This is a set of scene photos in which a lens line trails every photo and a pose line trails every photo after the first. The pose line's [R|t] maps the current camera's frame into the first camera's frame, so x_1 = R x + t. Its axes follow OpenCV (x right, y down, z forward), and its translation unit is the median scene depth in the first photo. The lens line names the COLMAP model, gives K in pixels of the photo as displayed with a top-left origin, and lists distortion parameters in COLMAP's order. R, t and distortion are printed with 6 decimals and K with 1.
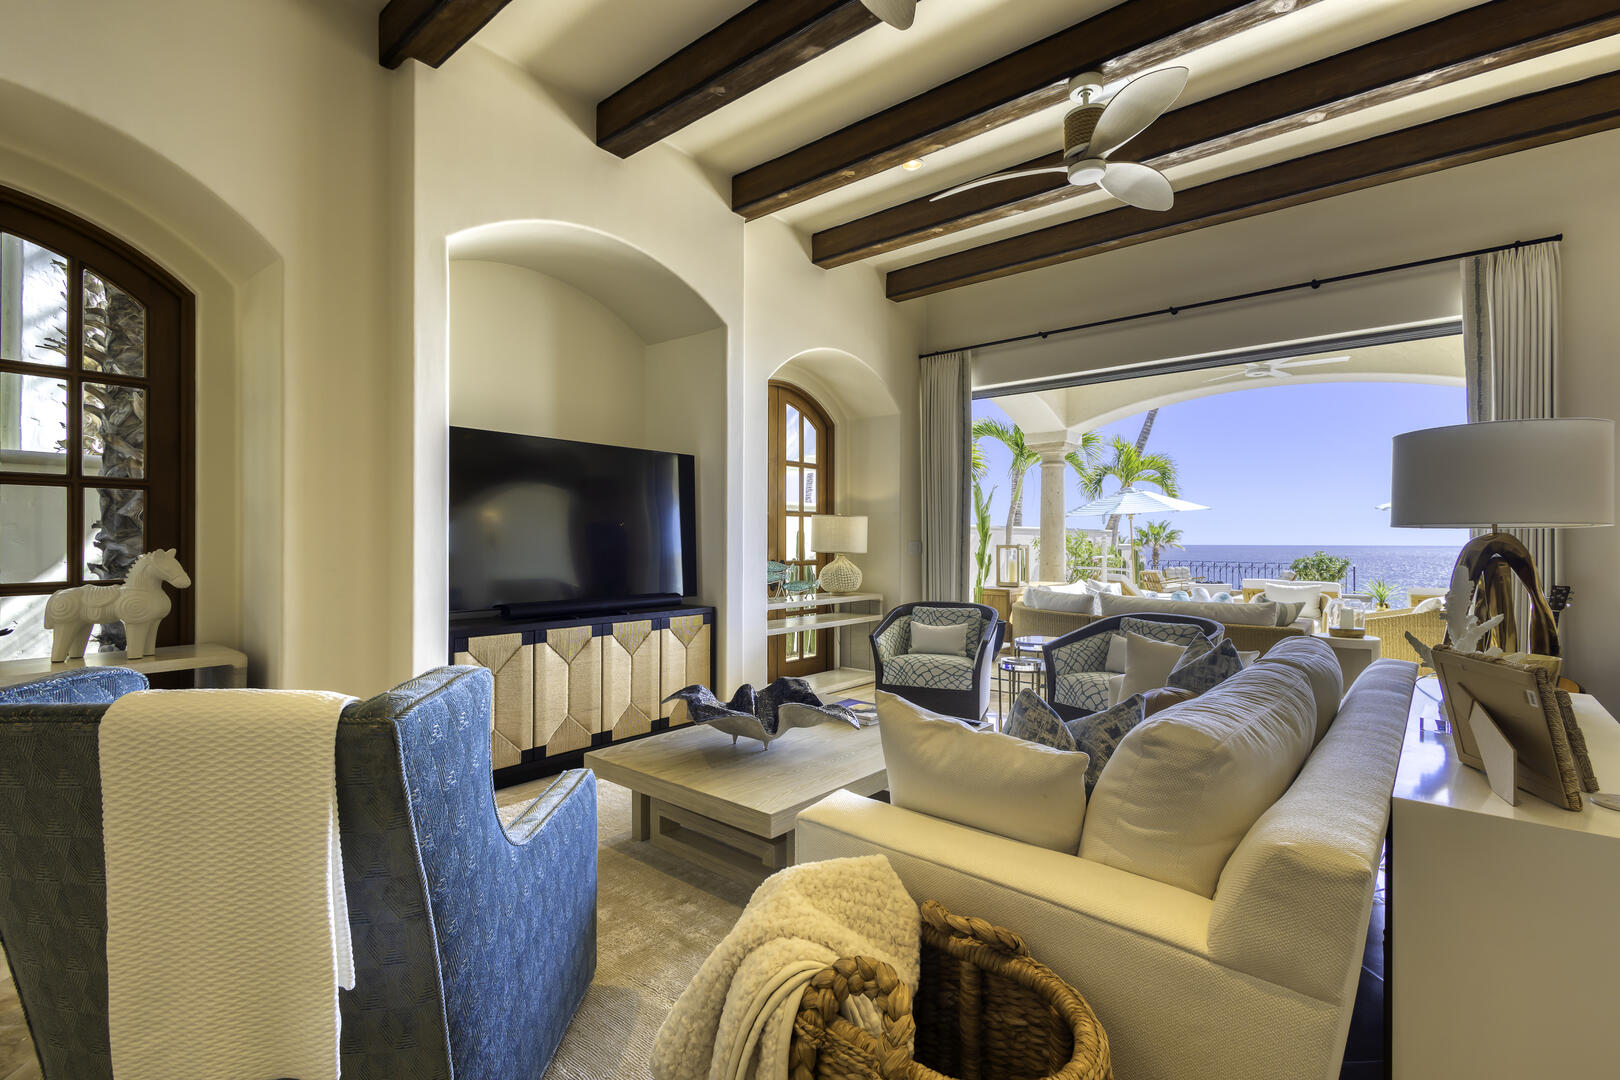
lens RADIAL K [[735.3, 0, 805.0], [0, 735.3, 540.7], [0, 0, 1]] dist [0.010062, 0.000135]
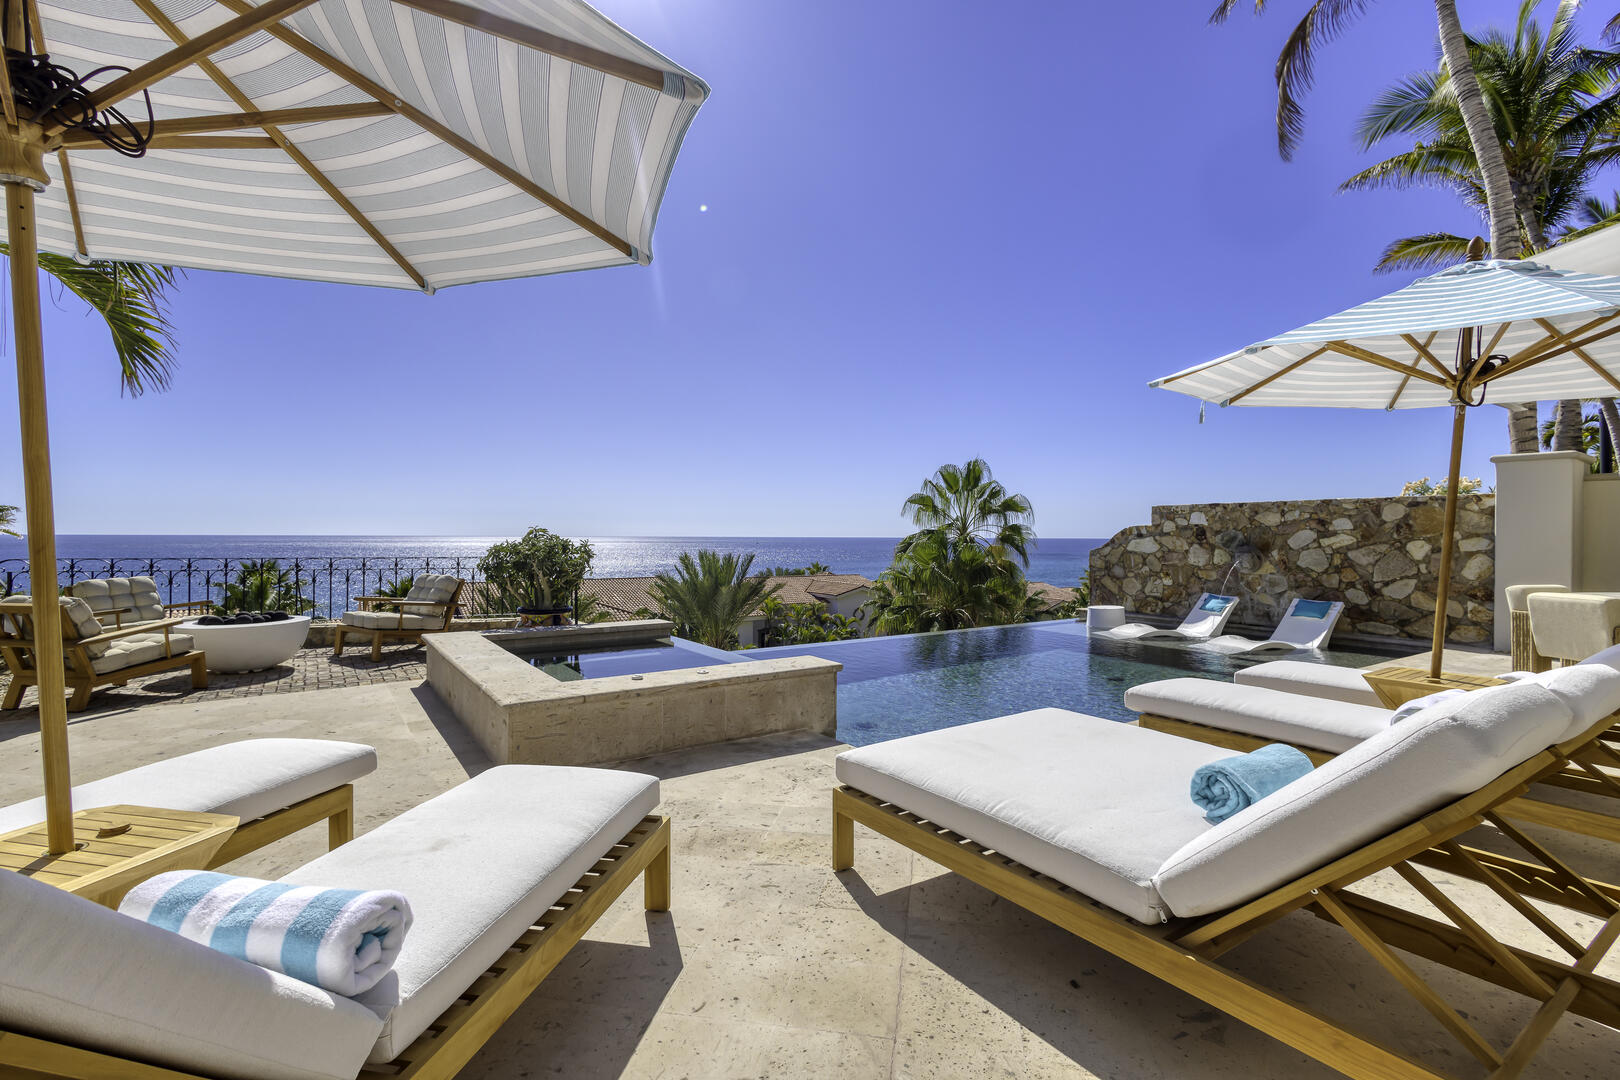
lens RADIAL K [[741.1, 0, 809.6], [0, 741.1, 540.1], [0, 0, 1]] dist [0.009159, -0.000279]
pose [[0.264913, -0.008985, 0.964231, 0.946007], [-0.003566, 0.999941, 0.010297, 0.050850], [-0.964266, -0.006166, 0.264865, 2.214080]]
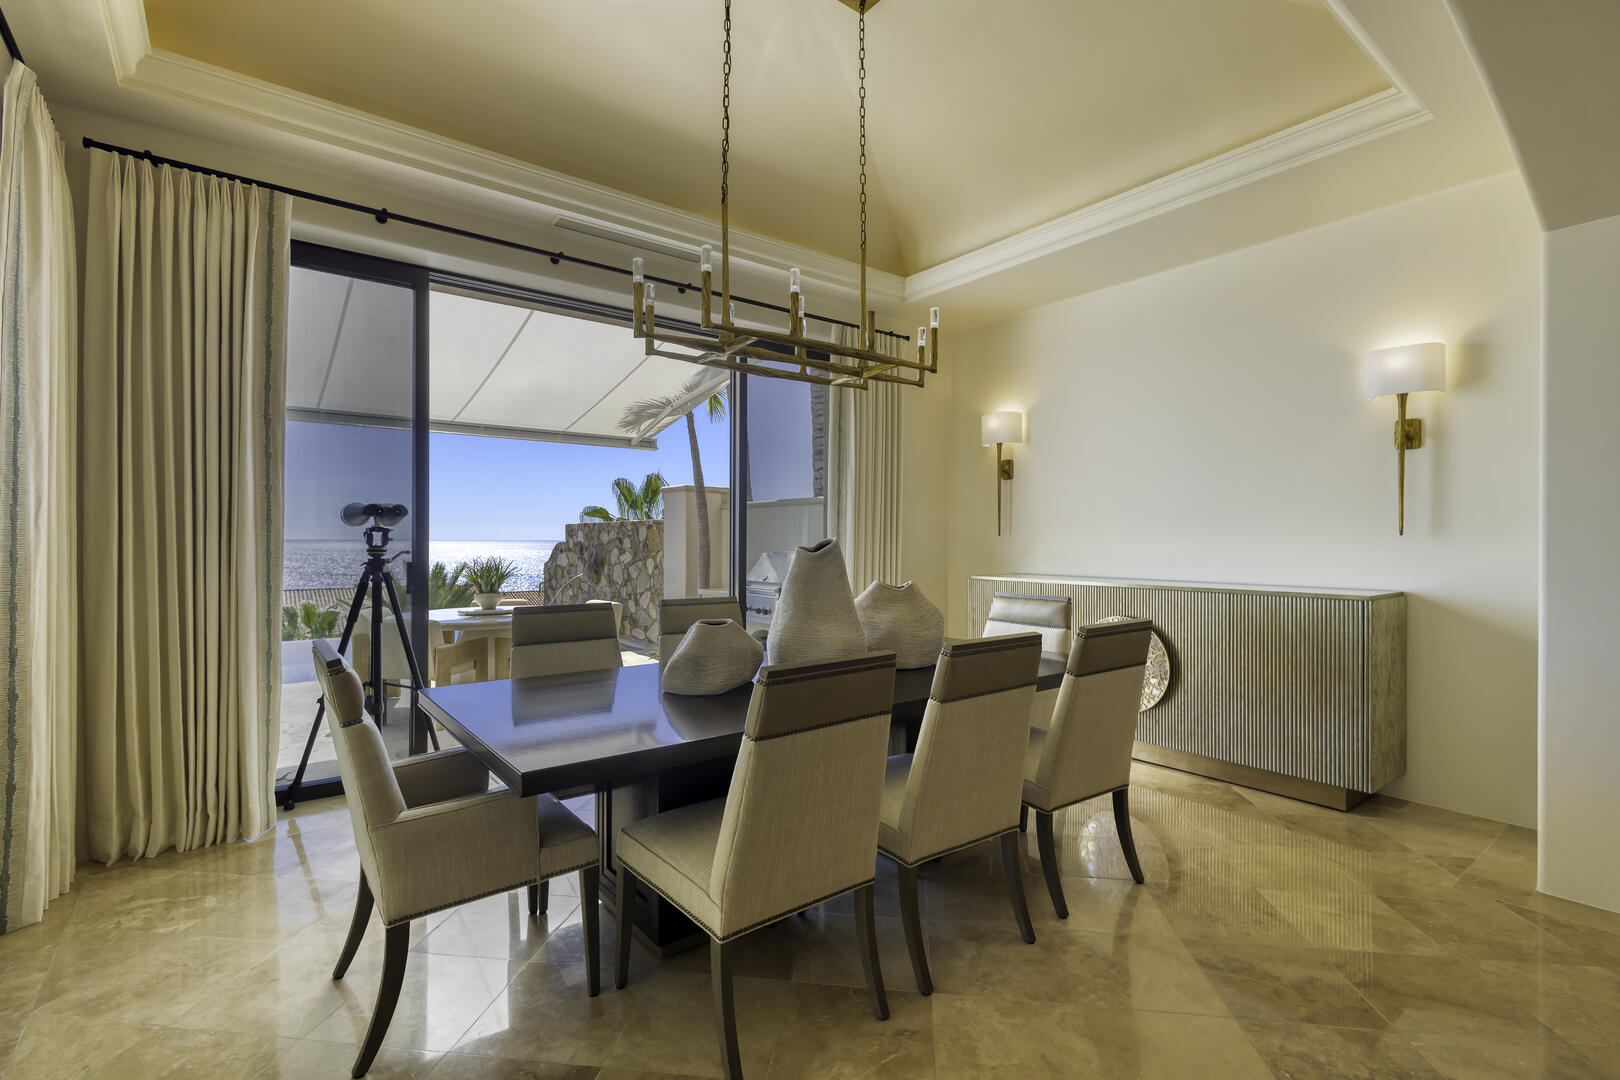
lens RADIAL K [[741.1, 0, 809.6], [0, 741.1, 540.1], [0, 0, 1]] dist [0.009159, -0.000279]
pose [[0.209774, -0.003180, 0.977745, 1.107652], [-0.004012, 0.999983, 0.004113, 0.007585], [-0.977742, -0.004786, 0.209758, 0.554139]]
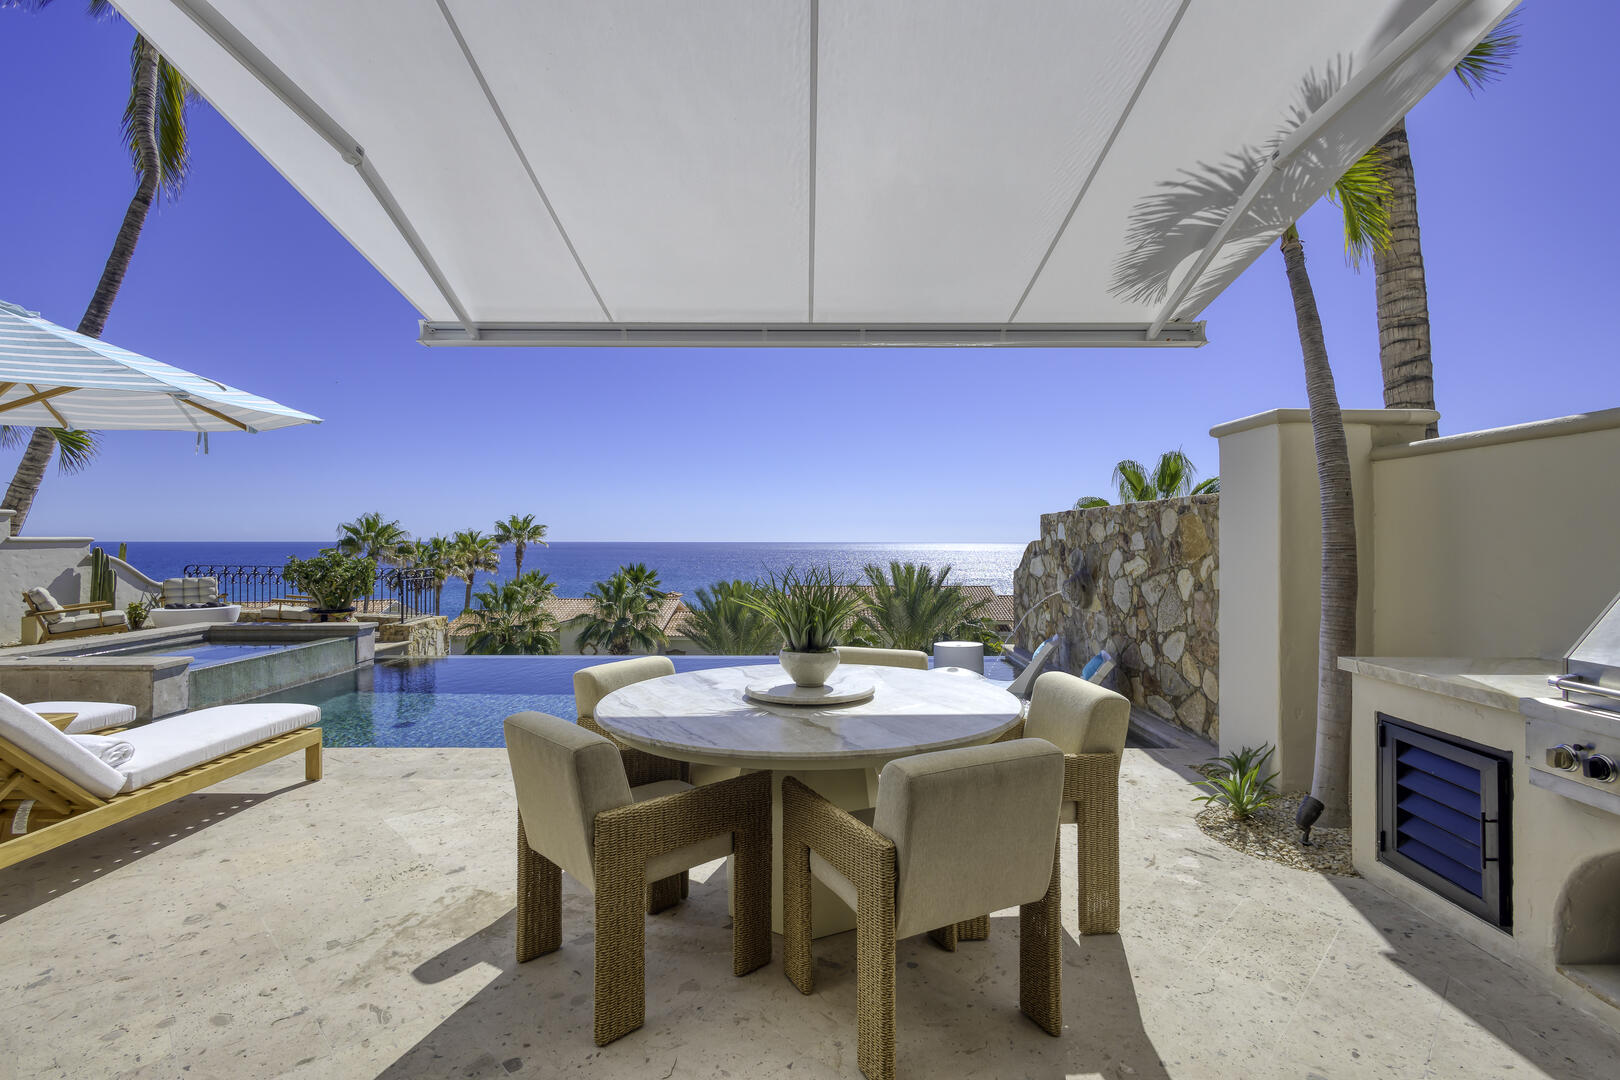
lens RADIAL K [[741.1, 0, 809.6], [0, 741.1, 540.1], [0, 0, 1]] dist [0.009159, -0.000279]
pose [[0.761020, -0.001862, 0.648726, 1.847705], [0.000148, 0.999996, 0.002696, 0.021186], [-0.648728, -0.001956, 0.761018, 0.920131]]
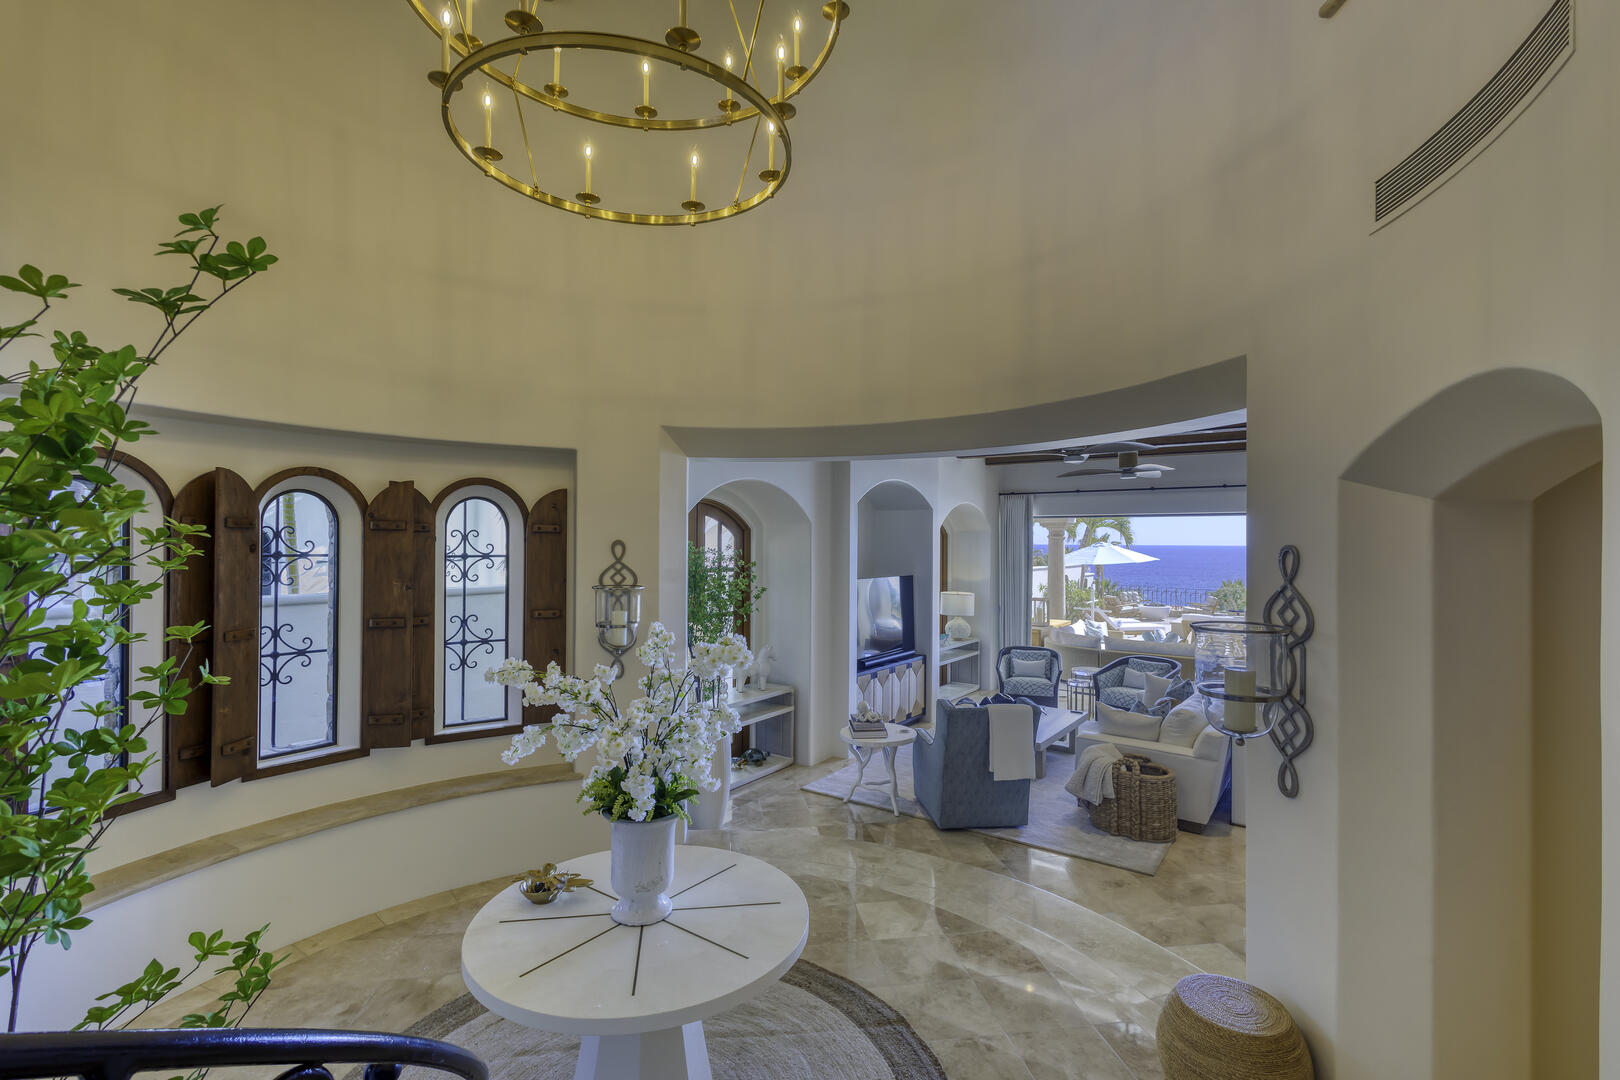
lens RADIAL K [[741.1, 0, 809.6], [0, 741.1, 540.1], [0, 0, 1]] dist [0.009159, -0.000279]
pose [[0.996743, 0.003341, 0.080568, -0.530208], [-0.003434, 0.999994, 0.001020, -0.191642], [-0.080564, -0.001293, 0.996749, -0.822231]]
